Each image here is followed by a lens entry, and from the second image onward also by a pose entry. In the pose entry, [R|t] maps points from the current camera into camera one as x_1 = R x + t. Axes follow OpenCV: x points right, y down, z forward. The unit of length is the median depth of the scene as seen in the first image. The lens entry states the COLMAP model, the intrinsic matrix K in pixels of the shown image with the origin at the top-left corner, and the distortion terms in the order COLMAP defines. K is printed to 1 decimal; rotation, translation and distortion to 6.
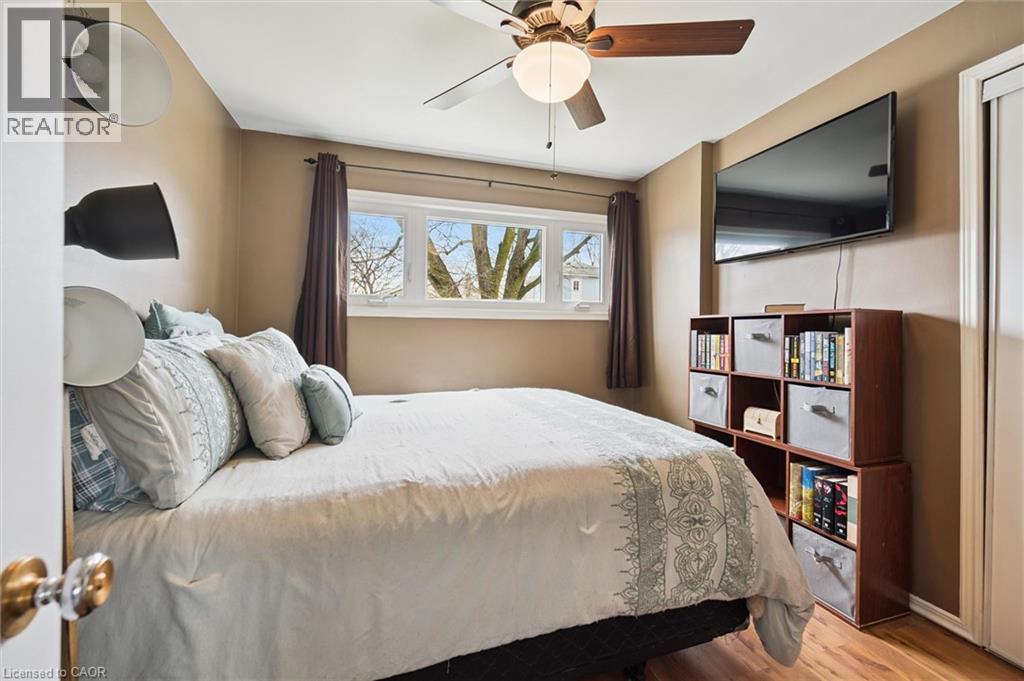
lens RADIAL K [[413.0, 0, 523.1], [0, 413.0, 326.7], [0, 0, 1]] dist [-0.003561, -0.000210]
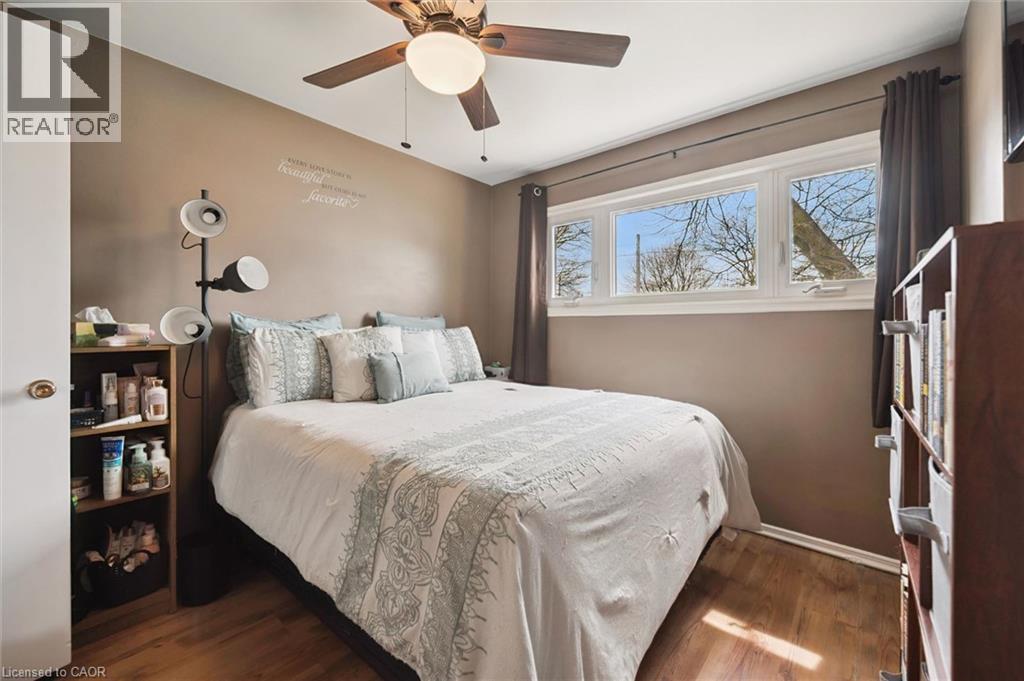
lens RADIAL K [[413.0, 0, 523.1], [0, 413.0, 326.7], [0, 0, 1]] dist [-0.003561, -0.000210]
pose [[0.532398, -0.013909, -0.846380, 1.027562], [0.003019, 0.999890, -0.014532, 0.037621], [0.846489, 0.005181, 0.532382, 0.648588]]
